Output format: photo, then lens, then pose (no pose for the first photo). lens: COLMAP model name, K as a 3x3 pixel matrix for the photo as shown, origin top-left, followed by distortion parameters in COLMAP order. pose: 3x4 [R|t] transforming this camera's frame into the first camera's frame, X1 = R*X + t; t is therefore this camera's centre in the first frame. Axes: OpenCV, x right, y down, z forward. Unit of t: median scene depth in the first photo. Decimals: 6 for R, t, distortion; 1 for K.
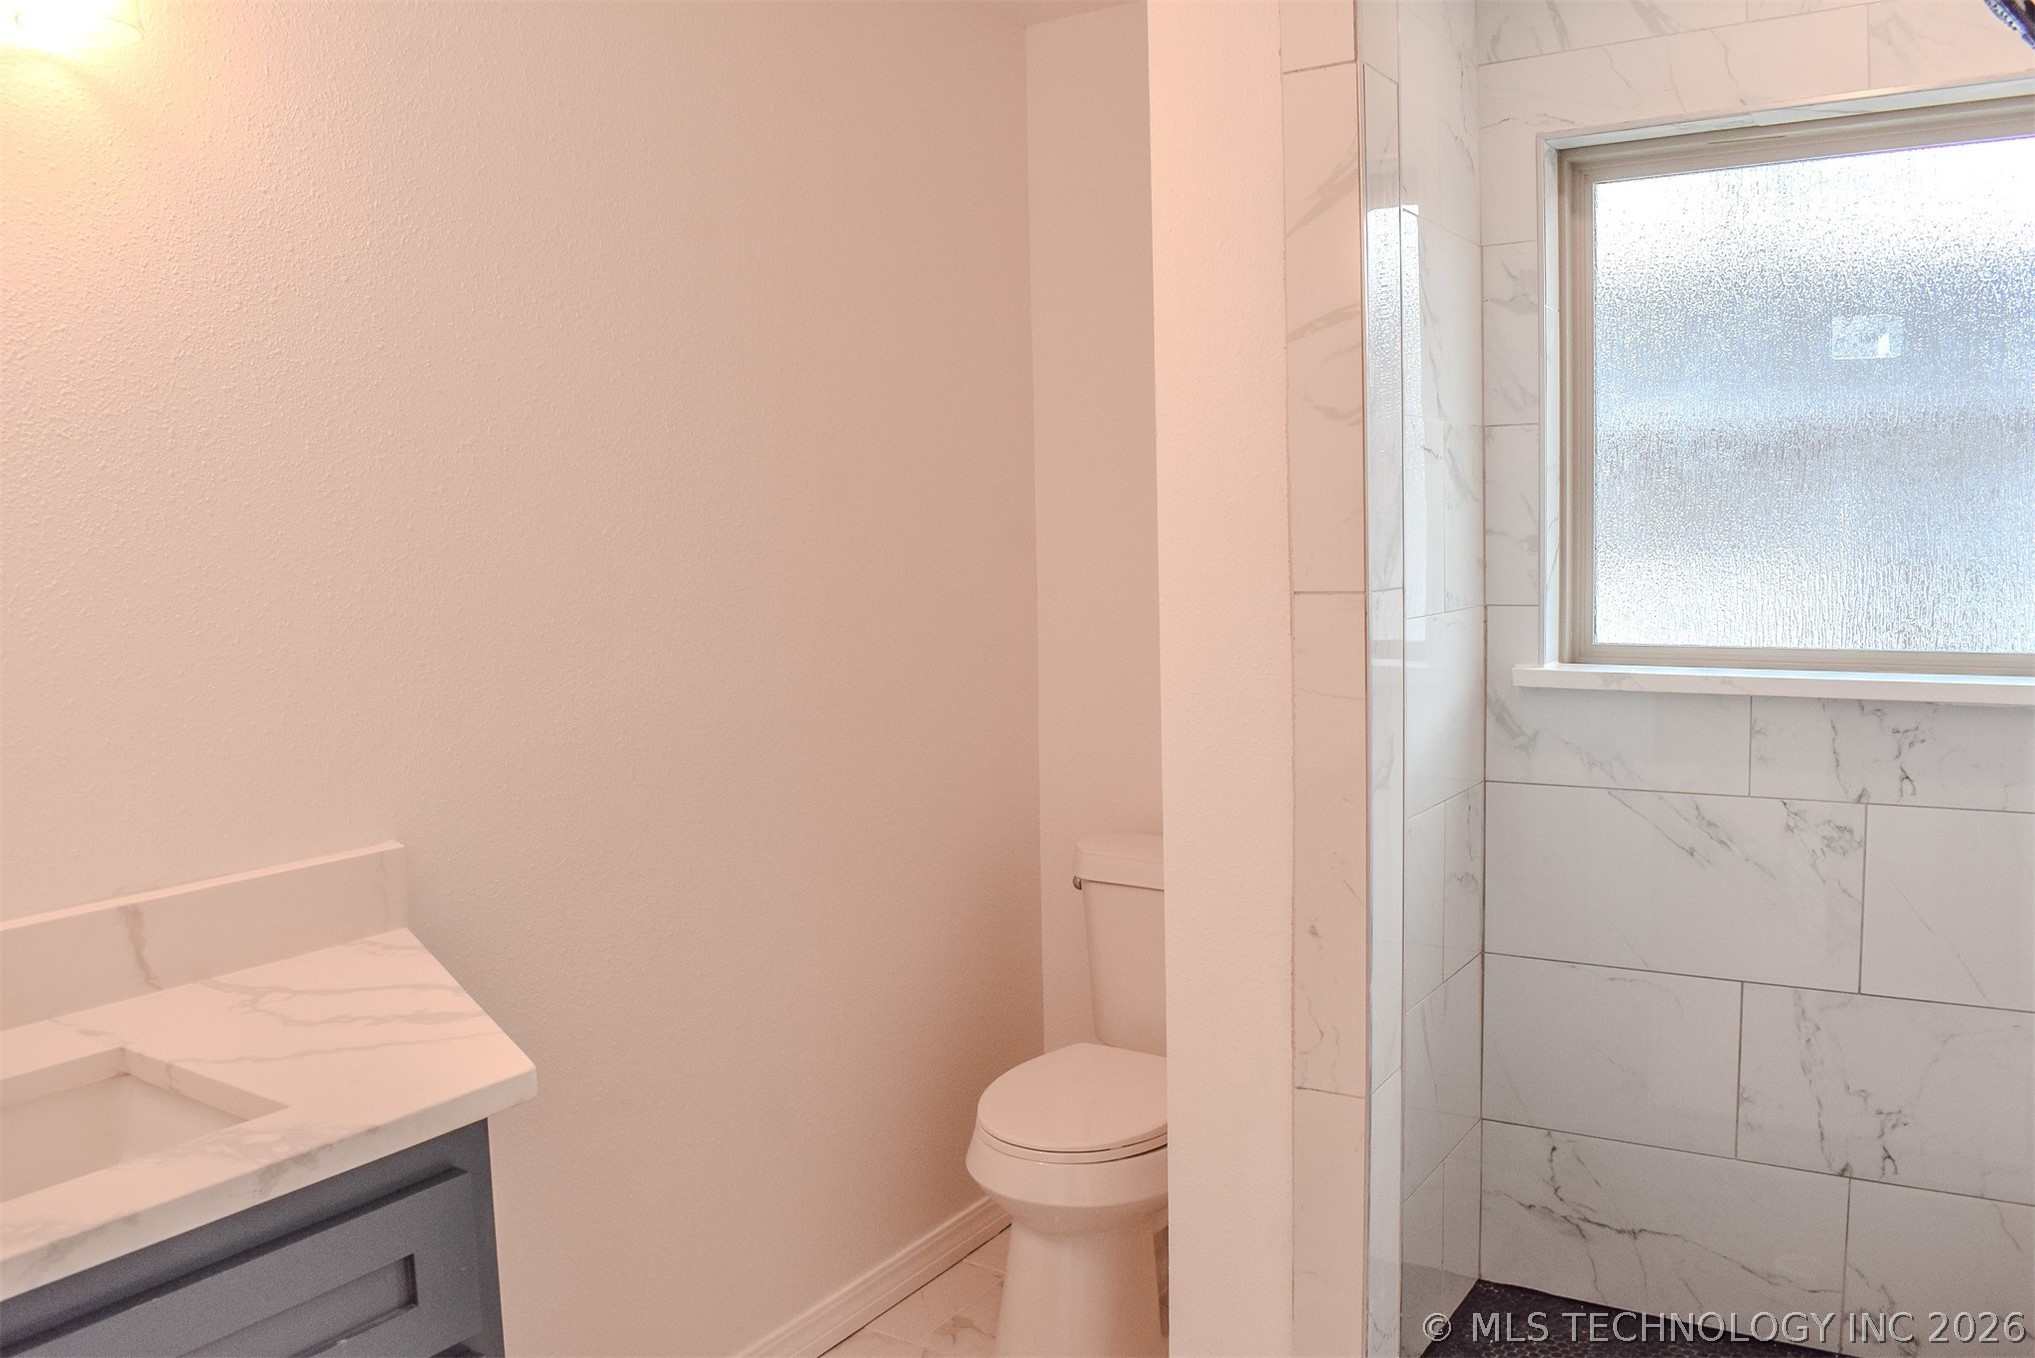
lens RADIAL K [[1608.7, 0, 1019.4], [0, 1608.7, 673.1], [0, 0, 1]] dist [-0.085340, 0.020277]
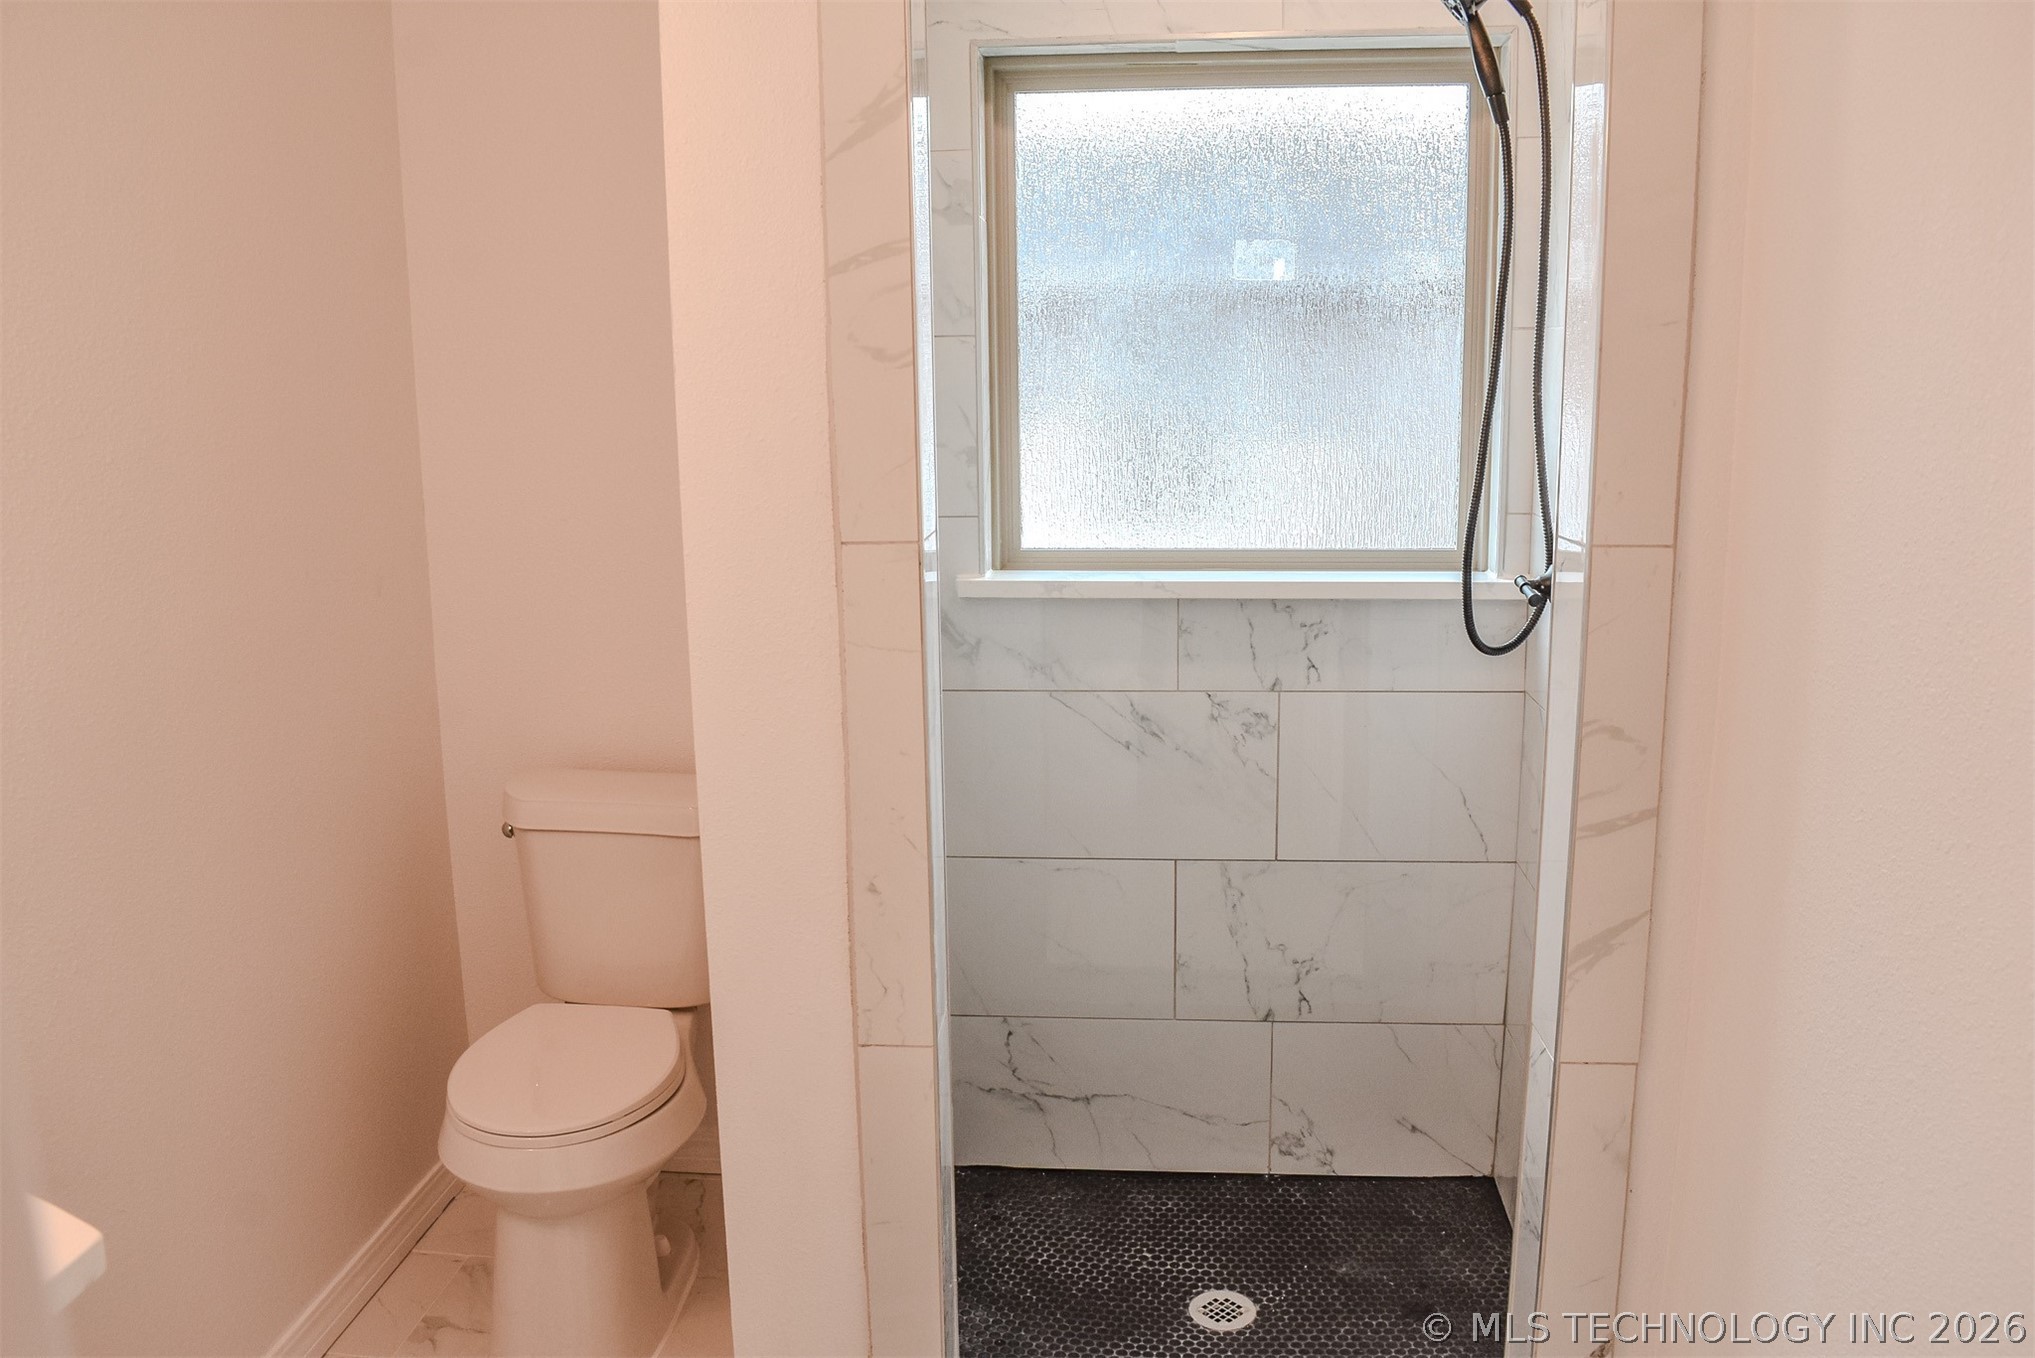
lens RADIAL K [[1608.7, 0, 1025.5], [0, 1608.7, 680.0], [0, 0, 1]] dist [-0.085340, 0.020277]
pose [[0.890259, -0.079851, 0.448400, -0.121860], [0.035871, 0.993746, 0.105746, -0.049115], [-0.454040, -0.078057, 0.887555, 0.074917]]
